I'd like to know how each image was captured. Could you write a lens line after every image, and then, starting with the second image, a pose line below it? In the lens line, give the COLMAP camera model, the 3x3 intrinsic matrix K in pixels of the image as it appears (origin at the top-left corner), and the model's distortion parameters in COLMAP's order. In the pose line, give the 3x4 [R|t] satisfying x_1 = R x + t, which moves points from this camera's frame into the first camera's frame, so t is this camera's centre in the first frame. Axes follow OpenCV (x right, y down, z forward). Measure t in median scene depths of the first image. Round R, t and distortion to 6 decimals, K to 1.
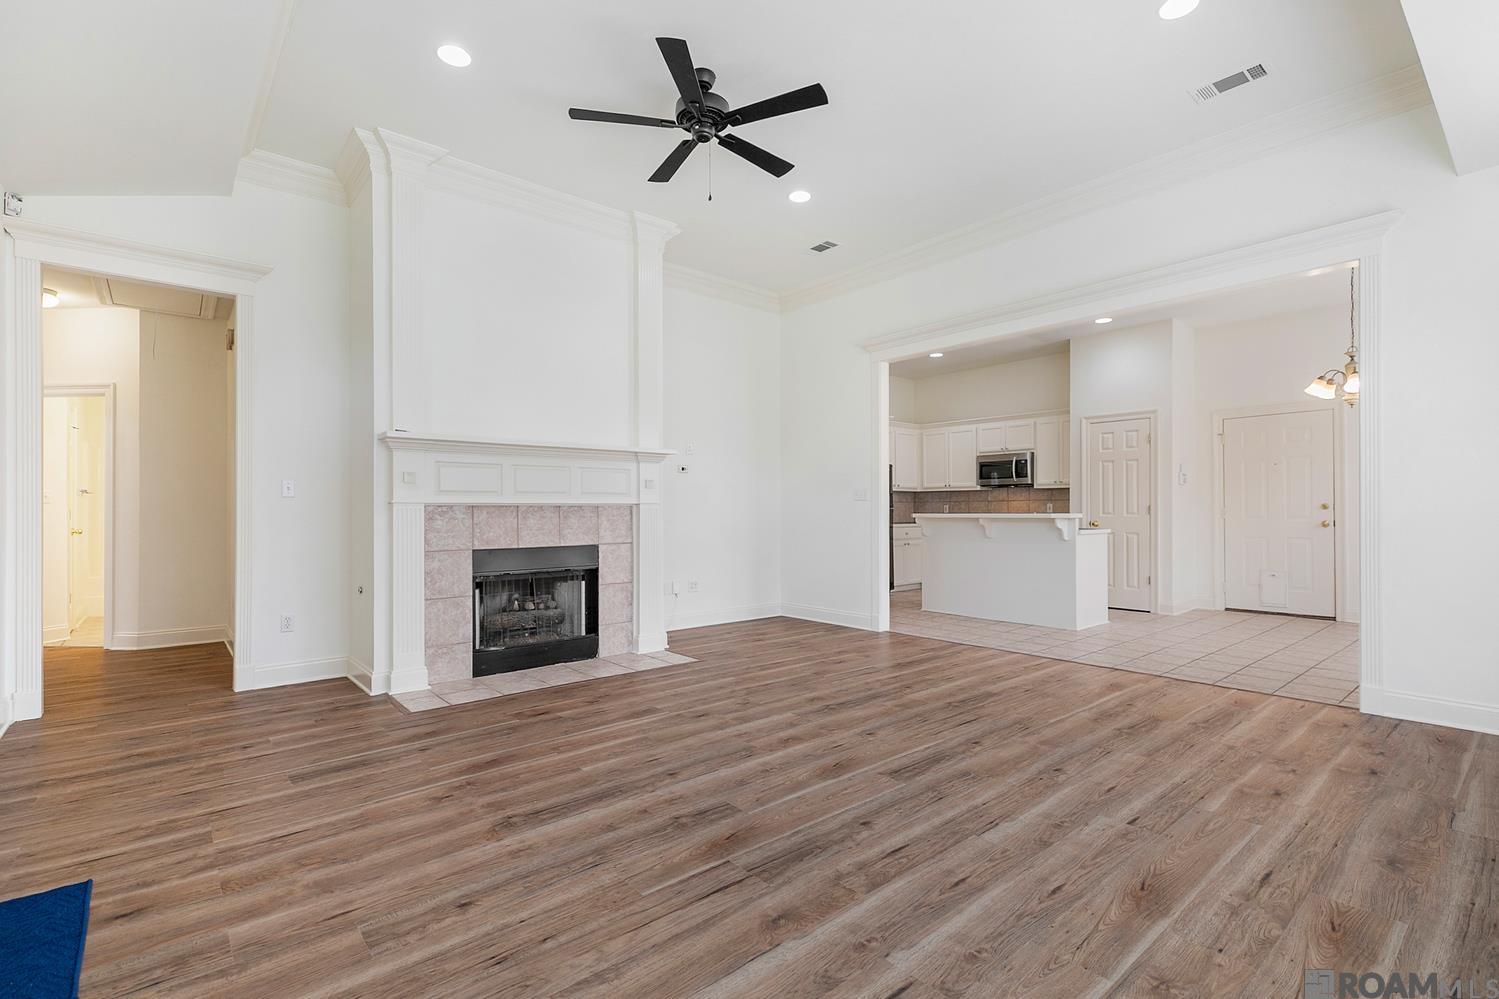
lens RADIAL K [[703.0, 0, 751.2], [0, 703.0, 509.4], [0, 0, 1]] dist [0.001949, 0.001758]
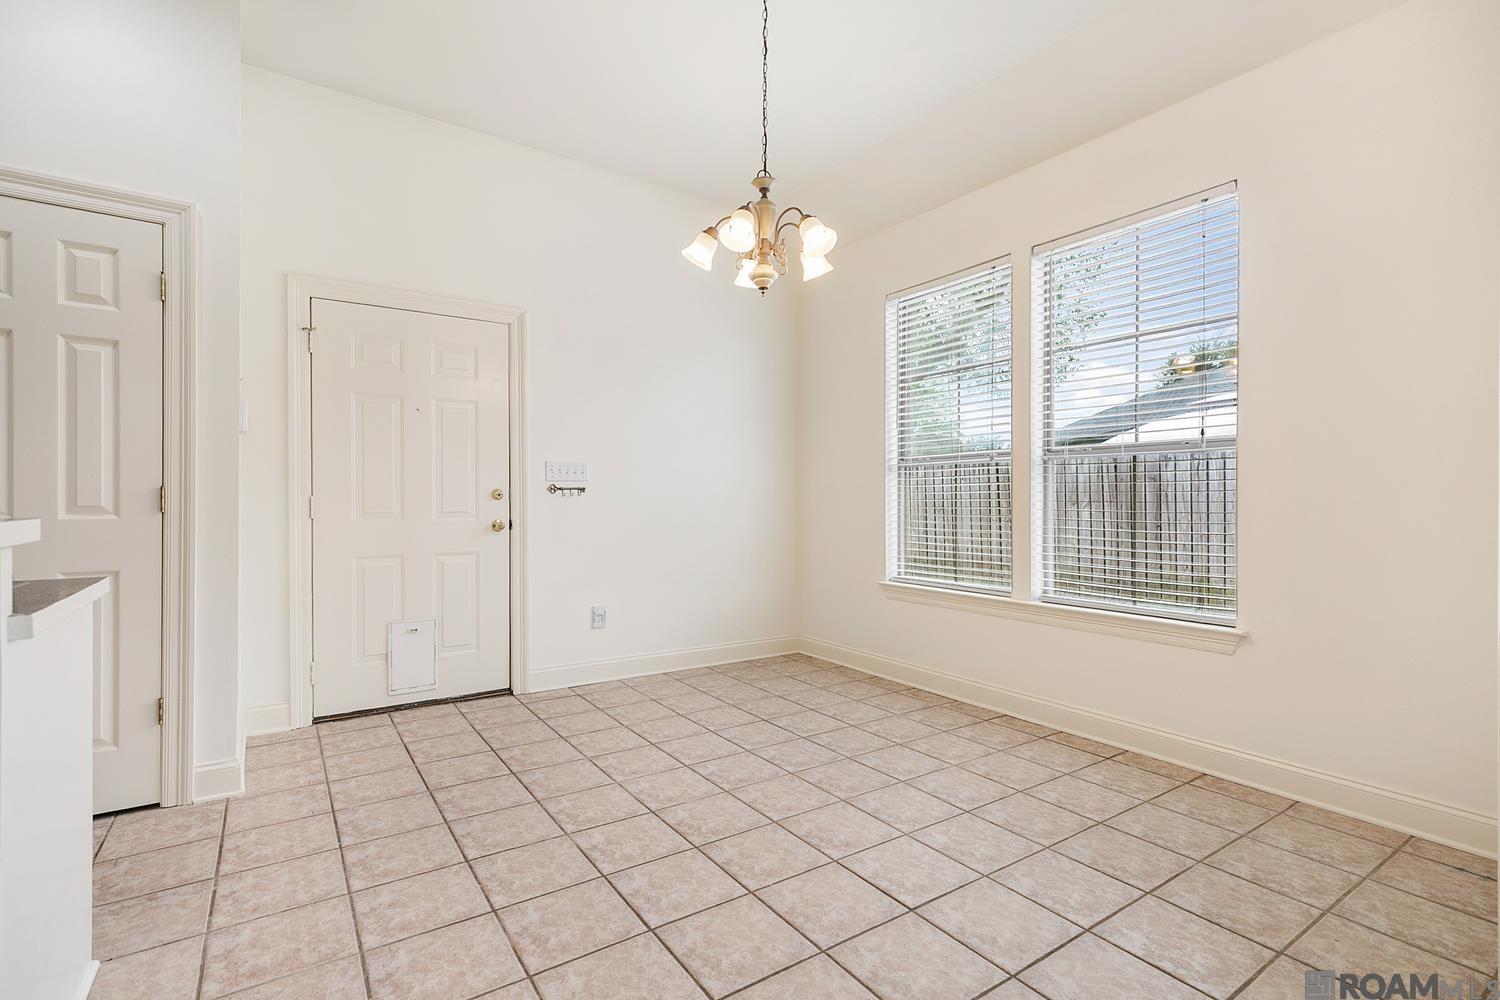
lens RADIAL K [[691.9, 0, 750.0], [0, 691.9, 500.0], [0, 0, 1]] dist [0.025359, 0.000316]
pose [[0.109056, 0.003539, 0.994029, 0.262765], [-0.002077, 0.999992, -0.003332, 0.001517], [-0.994033, -0.001701, 0.109062, 0.682906]]
